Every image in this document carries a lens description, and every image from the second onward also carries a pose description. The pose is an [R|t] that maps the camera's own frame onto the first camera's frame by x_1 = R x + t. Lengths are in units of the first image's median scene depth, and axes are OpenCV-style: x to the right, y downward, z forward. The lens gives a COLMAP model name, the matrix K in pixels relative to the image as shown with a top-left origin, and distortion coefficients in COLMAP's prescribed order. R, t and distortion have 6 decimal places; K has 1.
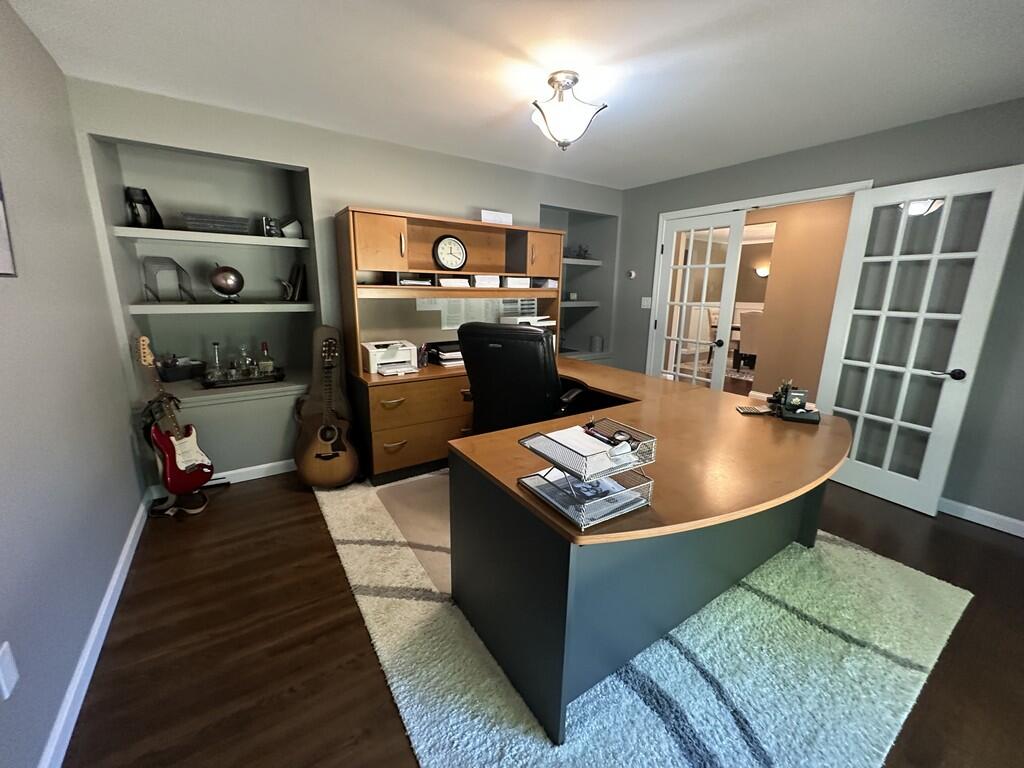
lens RADIAL K [[412.6, 0, 512.0], [0, 412.6, 384.0], [0, 0, 1]] dist [-0.003953, -0.000033]
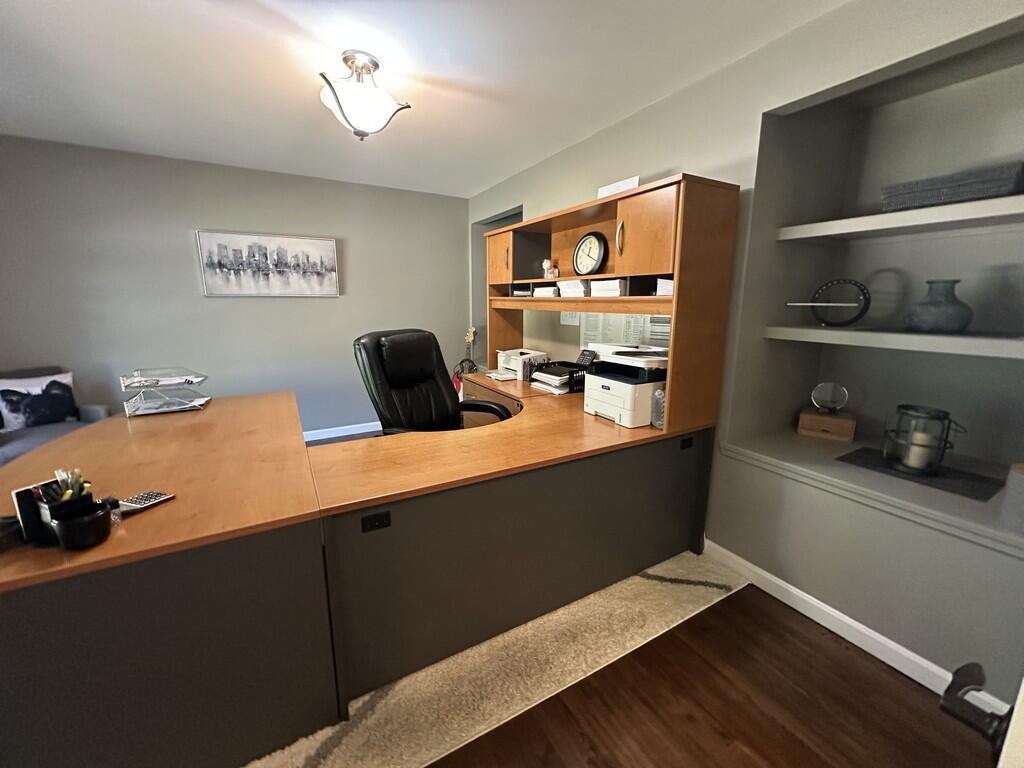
lens RADIAL K [[412.6, 0, 512.0], [0, 412.6, 384.0], [0, 0, 1]] dist [-0.003953, -0.000033]
pose [[-0.067449, 0.183257, -0.980748, 0.675550], [-0.234931, 0.952431, 0.194122, -0.198966], [0.969669, 0.243501, -0.021187, 0.926326]]
